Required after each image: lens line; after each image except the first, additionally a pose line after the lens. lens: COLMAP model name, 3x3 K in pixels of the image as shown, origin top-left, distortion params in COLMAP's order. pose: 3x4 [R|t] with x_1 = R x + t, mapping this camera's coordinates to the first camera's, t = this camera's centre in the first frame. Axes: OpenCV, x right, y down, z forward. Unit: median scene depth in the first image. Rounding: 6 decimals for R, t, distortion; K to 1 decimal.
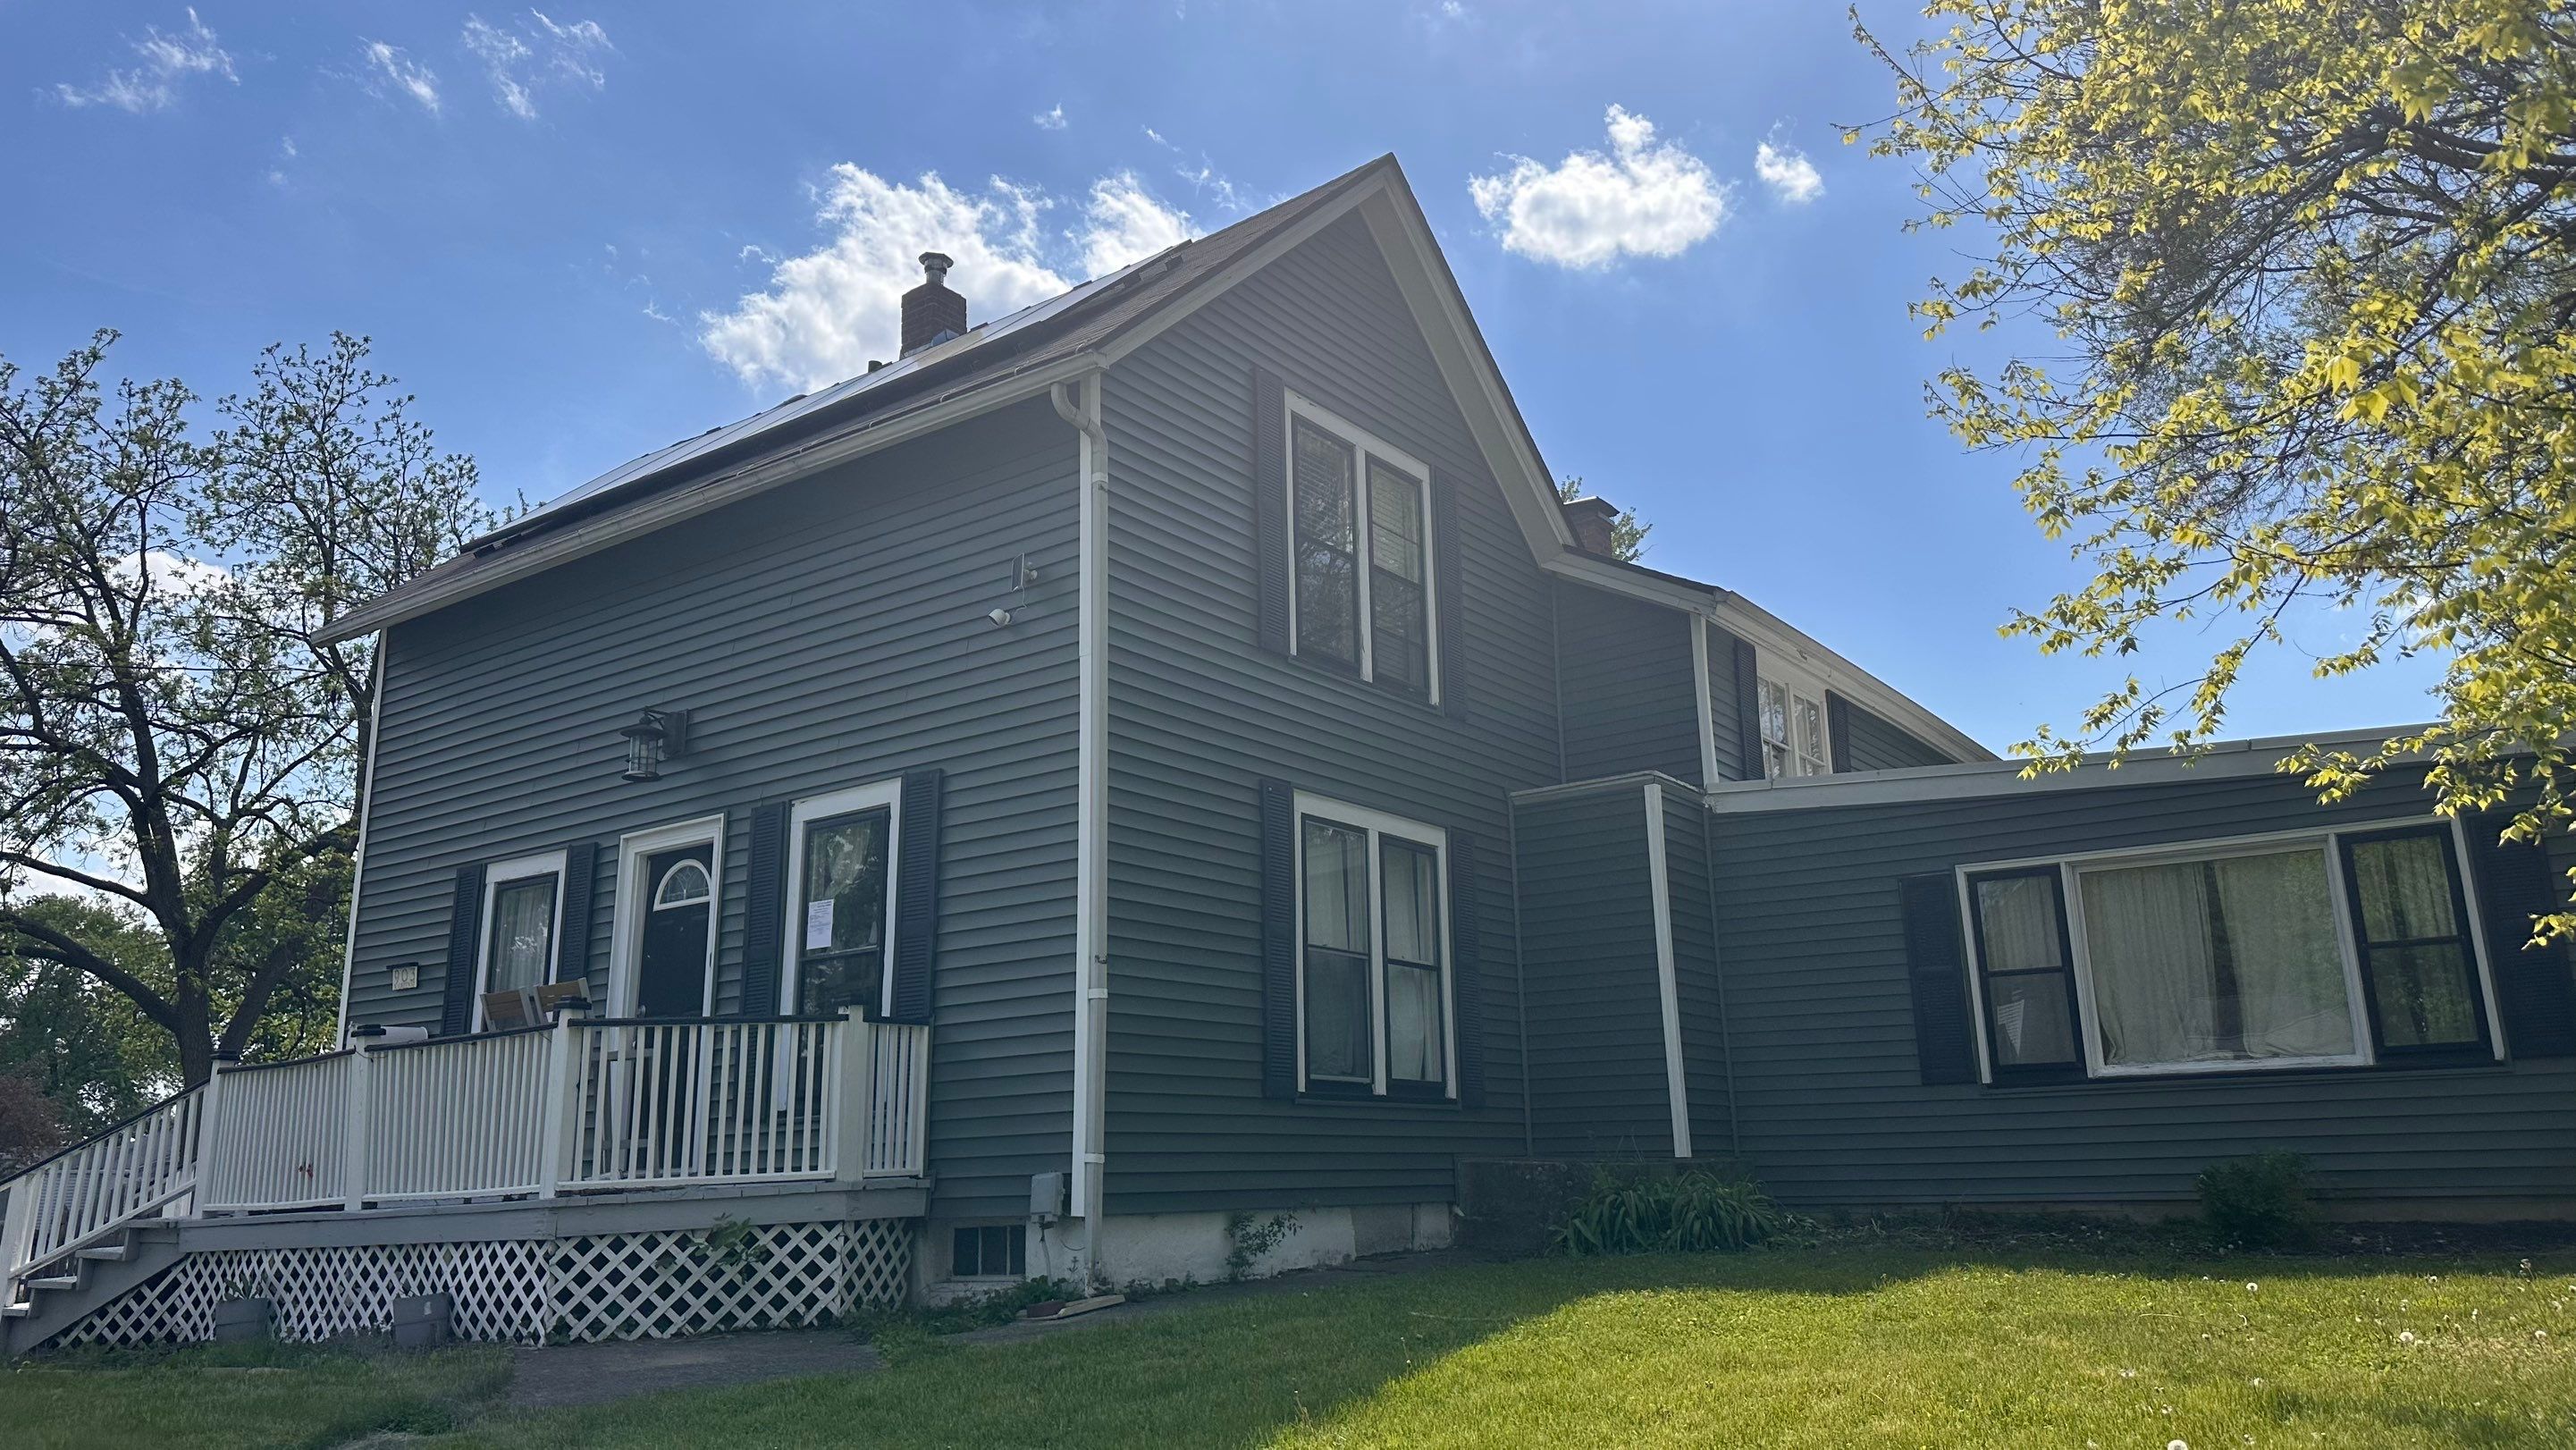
lens RADIAL K [[1781.5, 0, 1301.6], [0, 1781.5, 659.0], [0, 0, 1]] dist [0.031206, -0.098660]
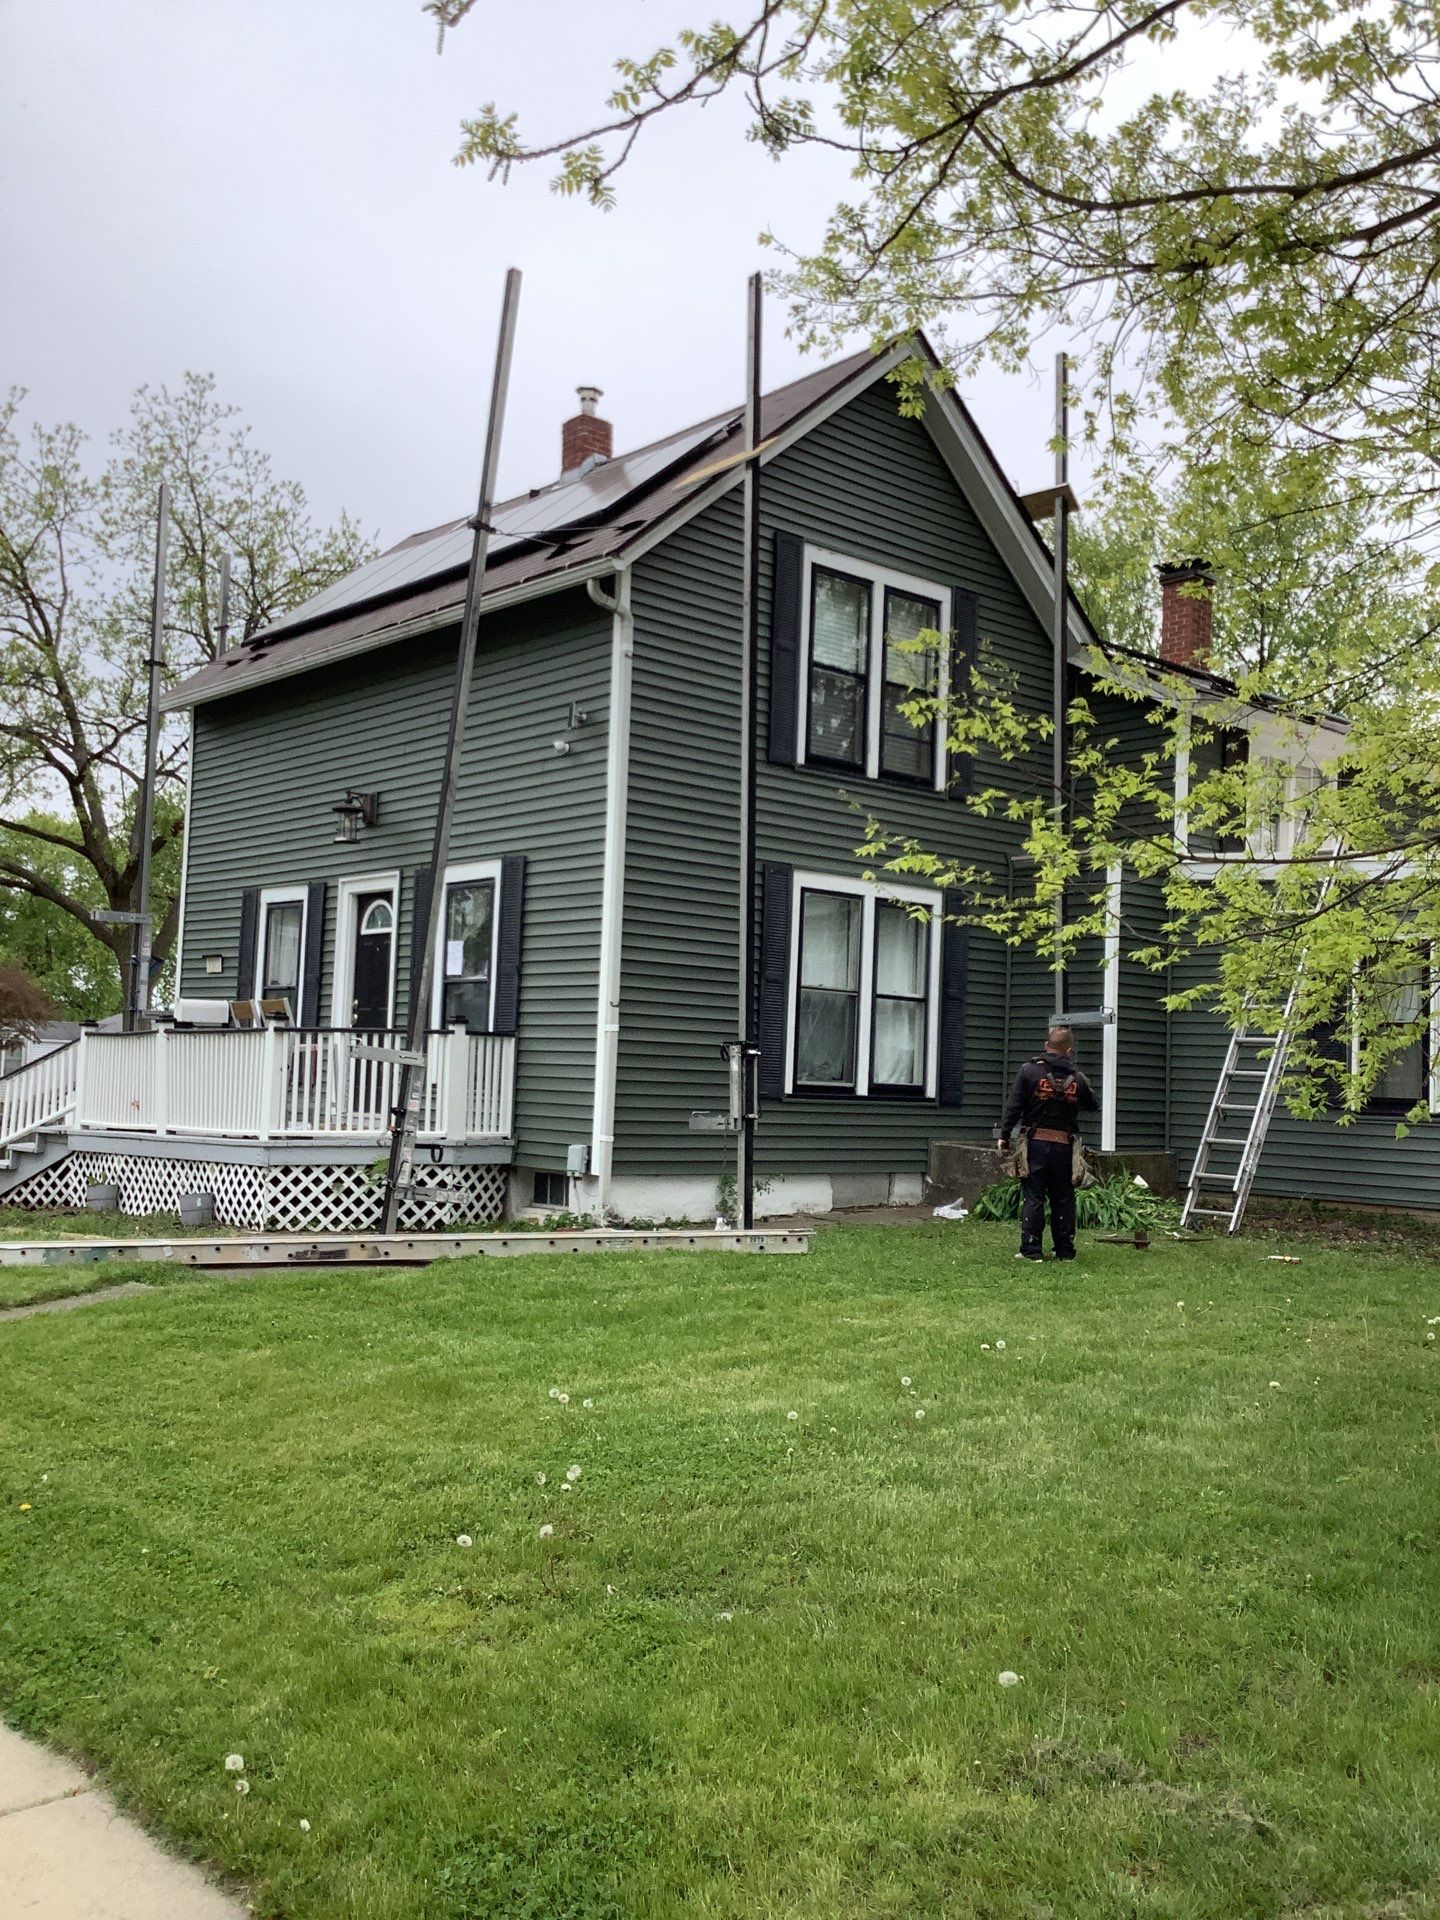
lens RADIAL K [[1710.0, 0, 706.4], [0, 1710.0, 967.4], [0, 0, 1]] dist [0.109761, -0.272657]
pose [[0.967977, 0.047193, -0.246562, 0.283997], [0.008807, 0.975182, 0.221231, -0.157017], [0.250883, -0.216318, 0.943538, -0.260798]]
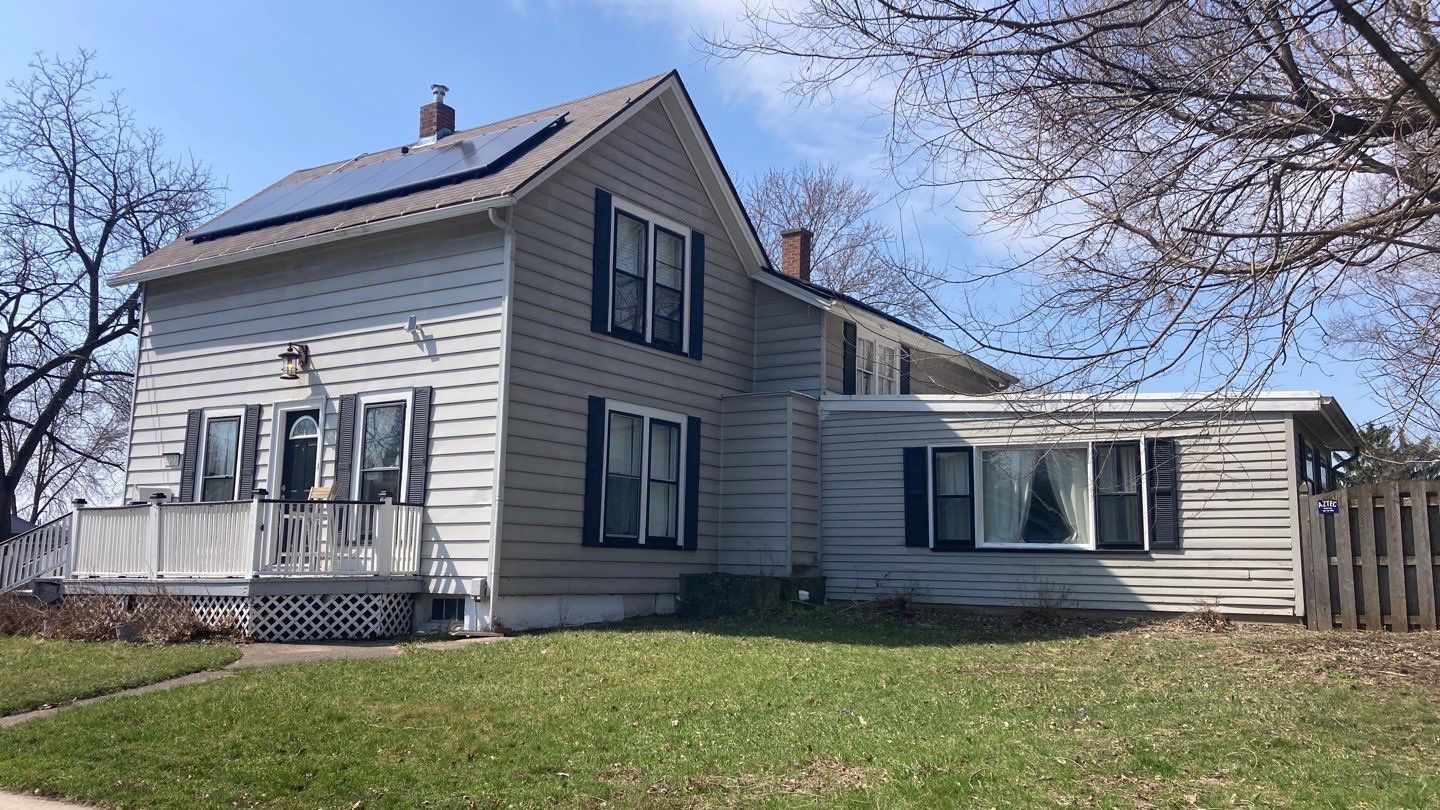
lens RADIAL K [[1185.7, 0, 717.2], [0, 1185.7, 373.4], [0, 0, 1]] dist [-0.005085, 0.000097]
pose [[0.998292, 0.050469, 0.029424, 0.096086], [-0.053703, 0.991063, 0.122107, -0.148970], [-0.022998, -0.123479, 0.992081, -0.410007]]
